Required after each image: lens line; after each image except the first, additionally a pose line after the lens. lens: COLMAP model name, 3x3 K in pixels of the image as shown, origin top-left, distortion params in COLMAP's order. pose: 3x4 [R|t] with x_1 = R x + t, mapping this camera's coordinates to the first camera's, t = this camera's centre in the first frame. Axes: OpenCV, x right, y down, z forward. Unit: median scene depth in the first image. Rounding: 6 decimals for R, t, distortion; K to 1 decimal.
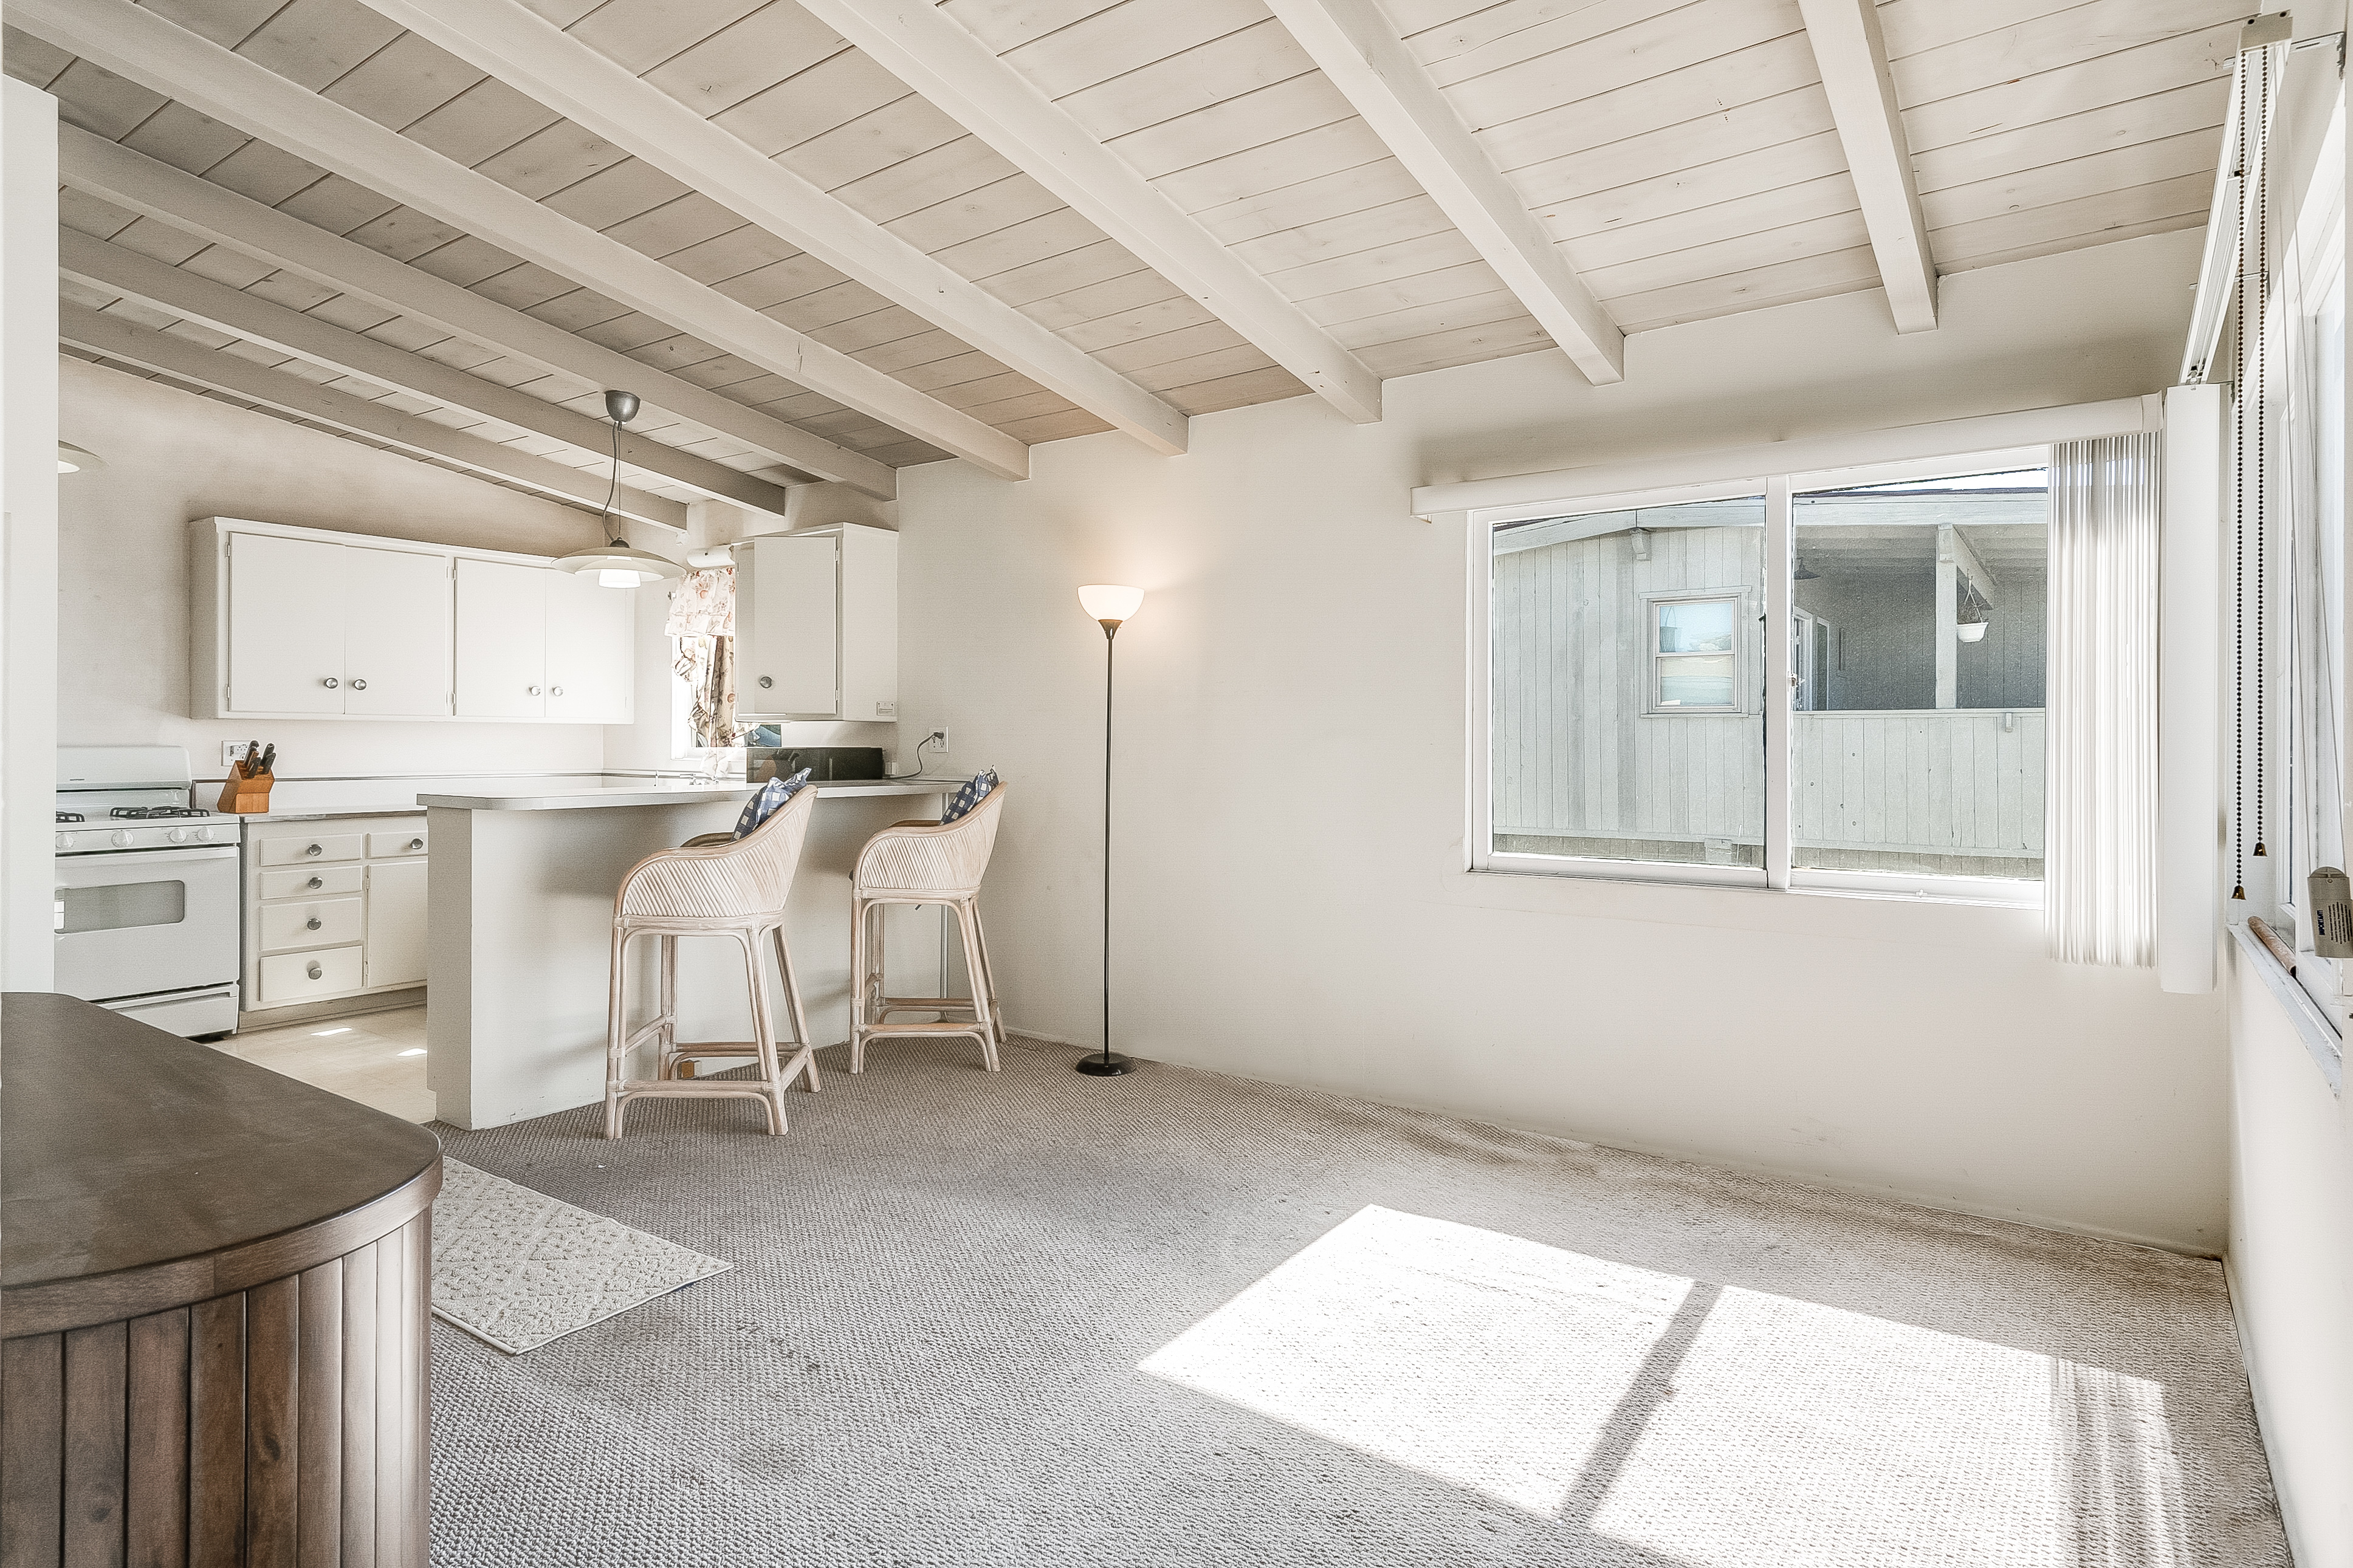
lens RADIAL K [[1263.2, 0, 1215.7], [0, 1263.2, 741.9], [0, 0, 1]] dist [0.004287, -0.007645]
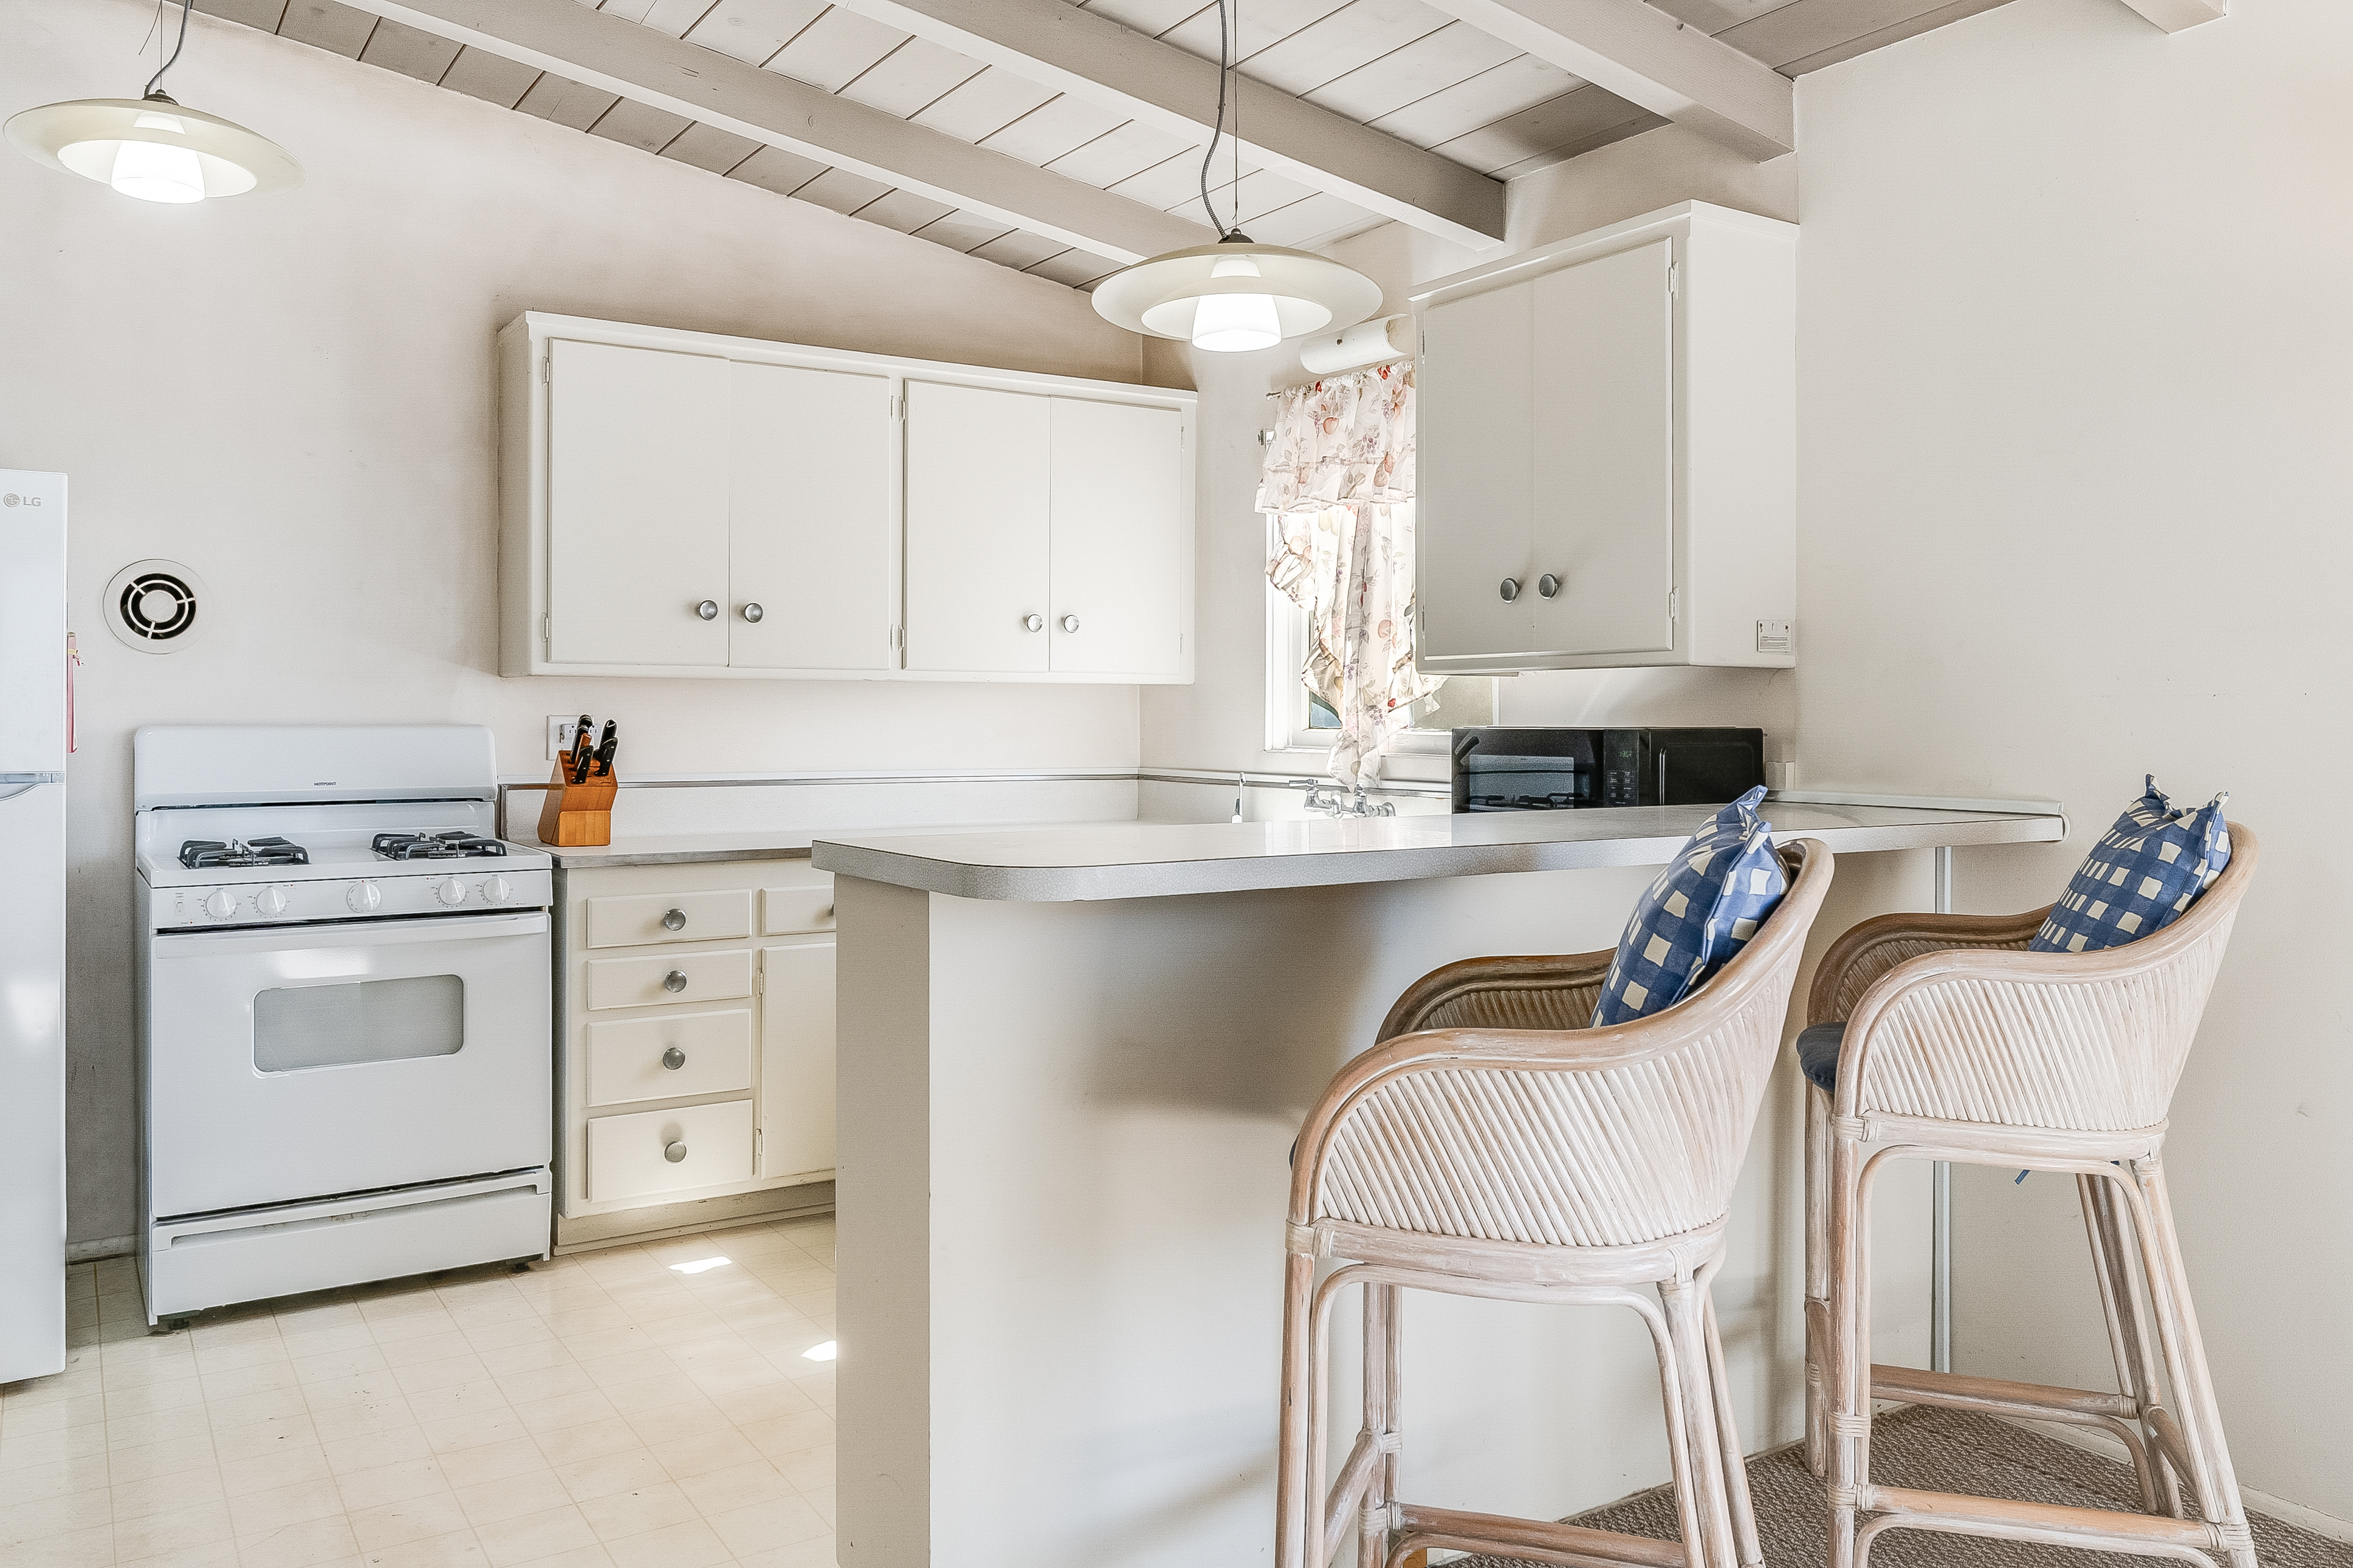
lens RADIAL K [[1782.3, 0, 1206.1], [0, 1782.3, 725.6], [0, 0, 1]] dist [-0.032155, -0.014210]
pose [[0.928939, 0.000419, -0.370233, -0.224751], [0.000620, 0.999996, 0.002686, 0.001748], [0.370233, -0.002725, 0.928935, 0.382921]]
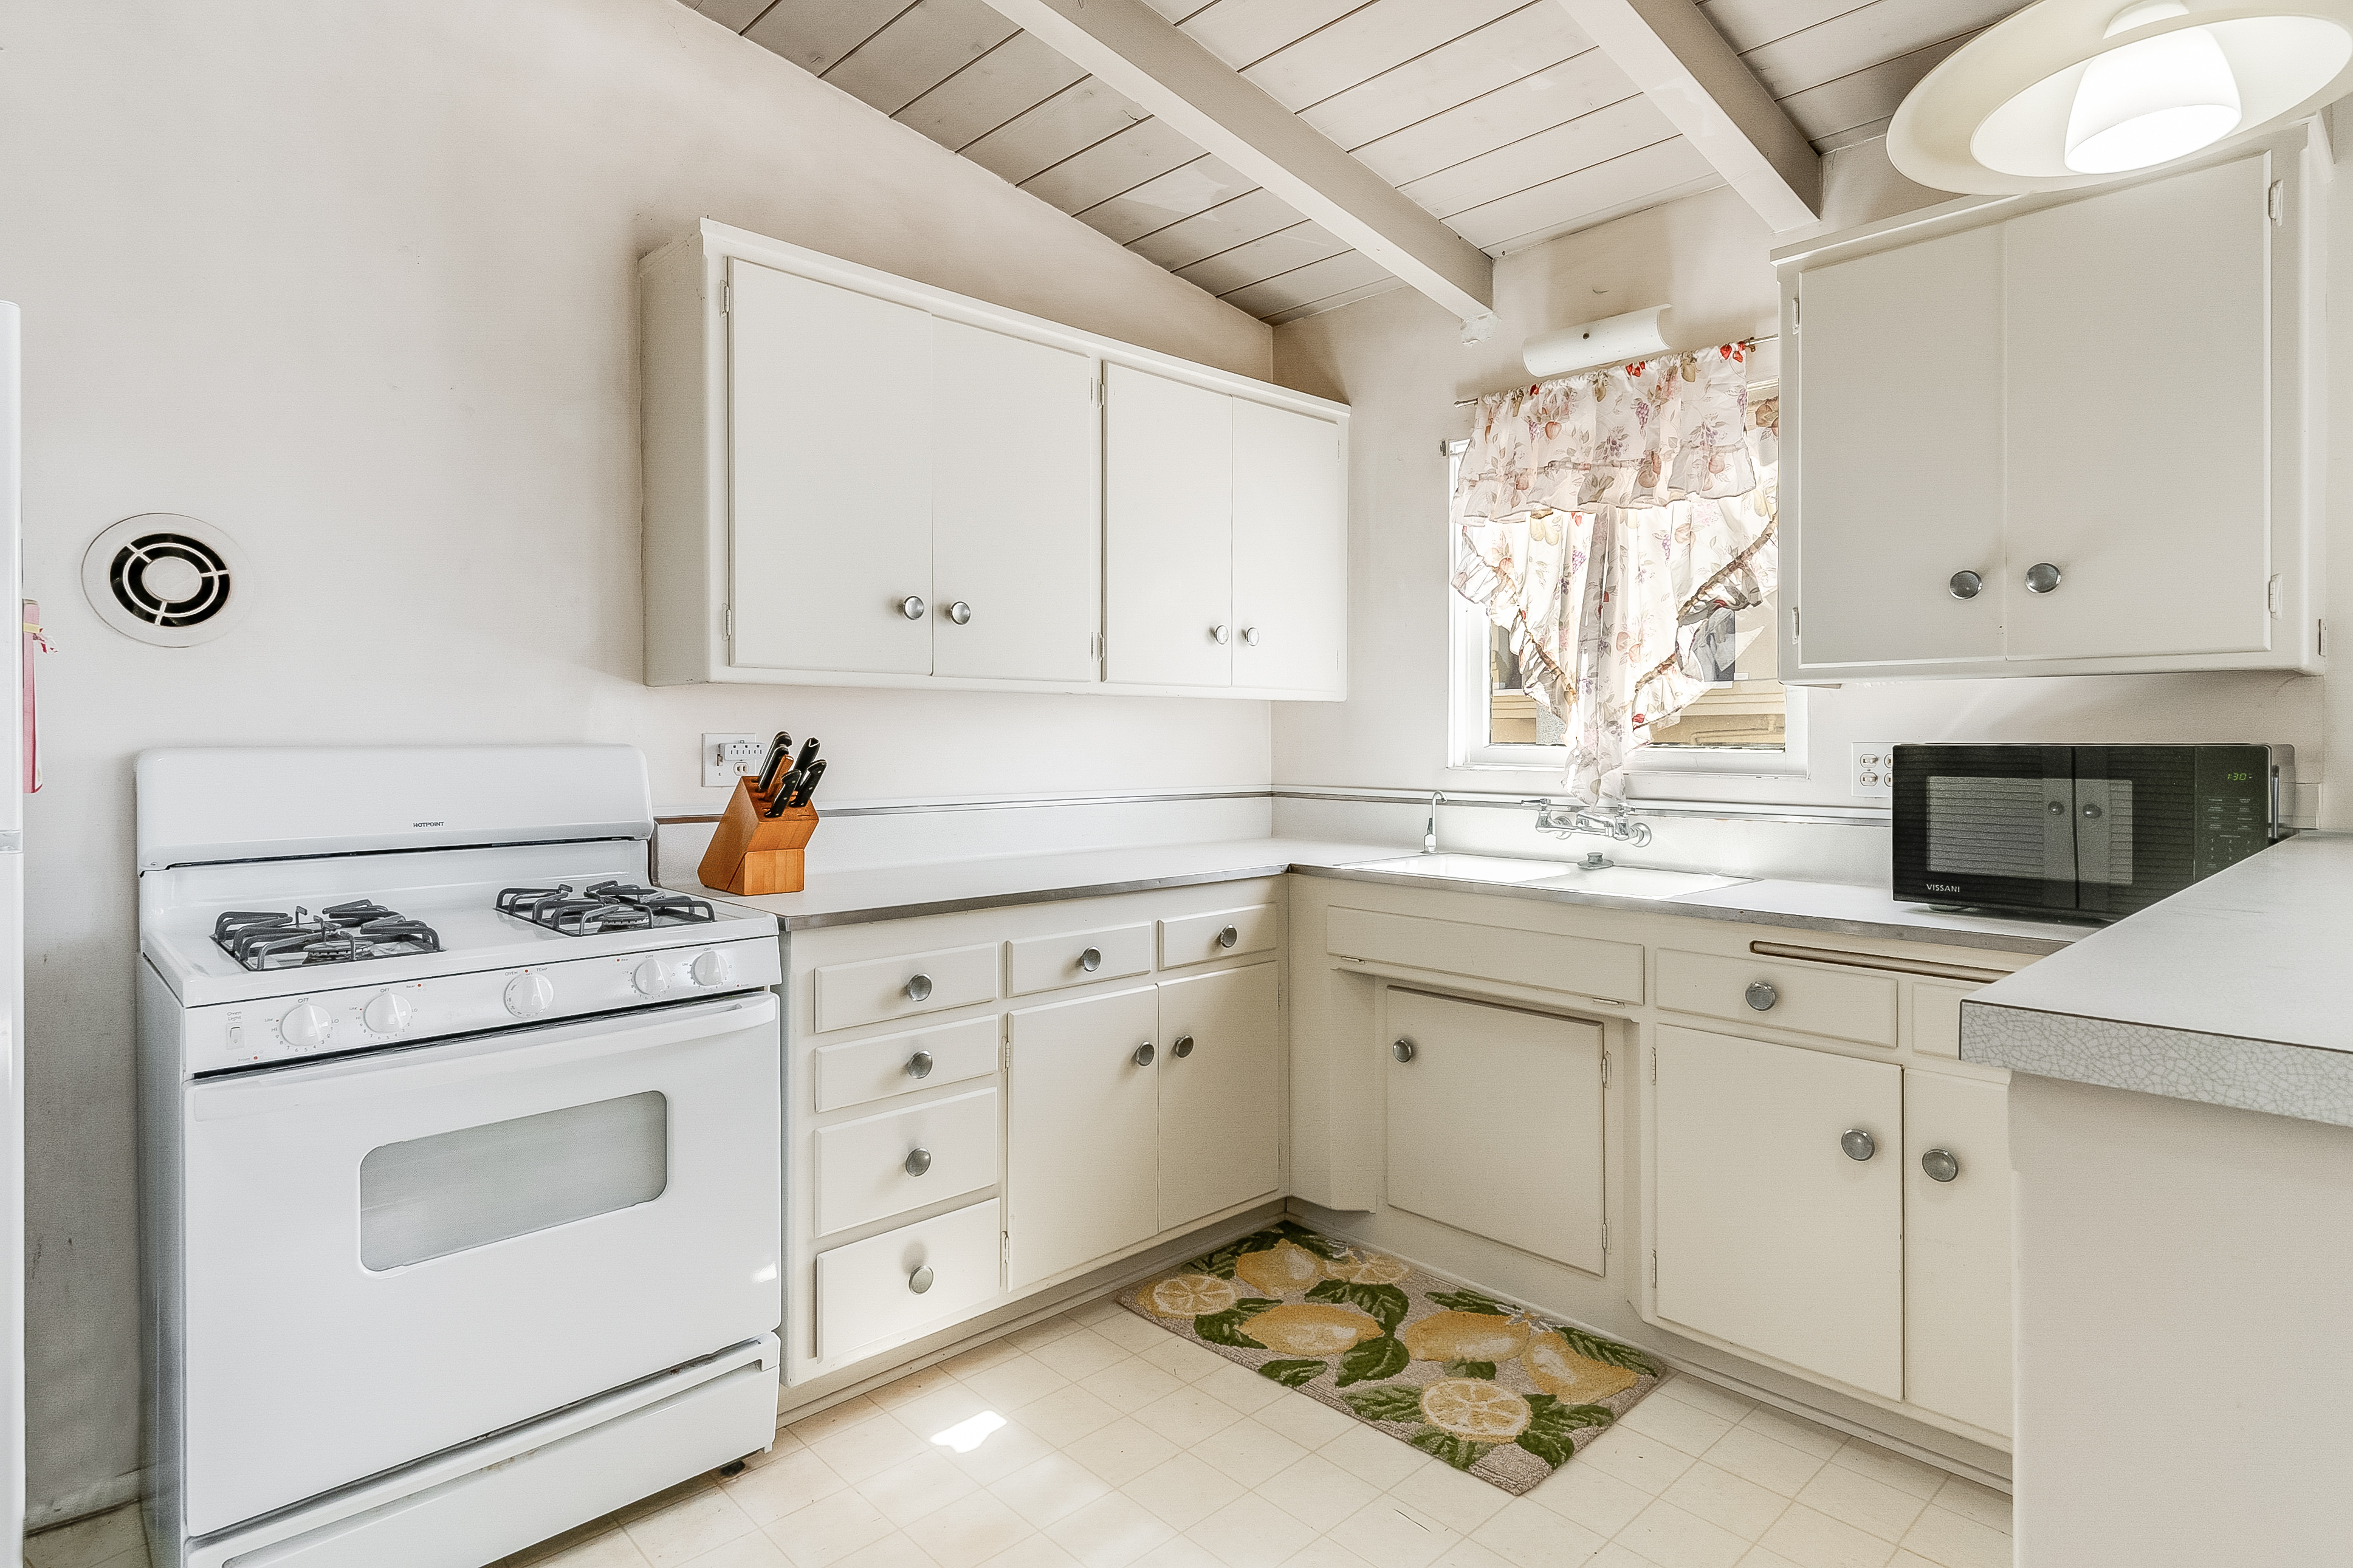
lens RADIAL K [[1263.2, 0, 1209.9], [0, 1263.2, 750.8], [0, 0, 1]] dist [0.004287, -0.007645]
pose [[0.980321, -0.001406, -0.197406, -0.526325], [0.003360, 0.999949, 0.009566, 0.001882], [0.197382, -0.010041, 0.980275, 0.595774]]
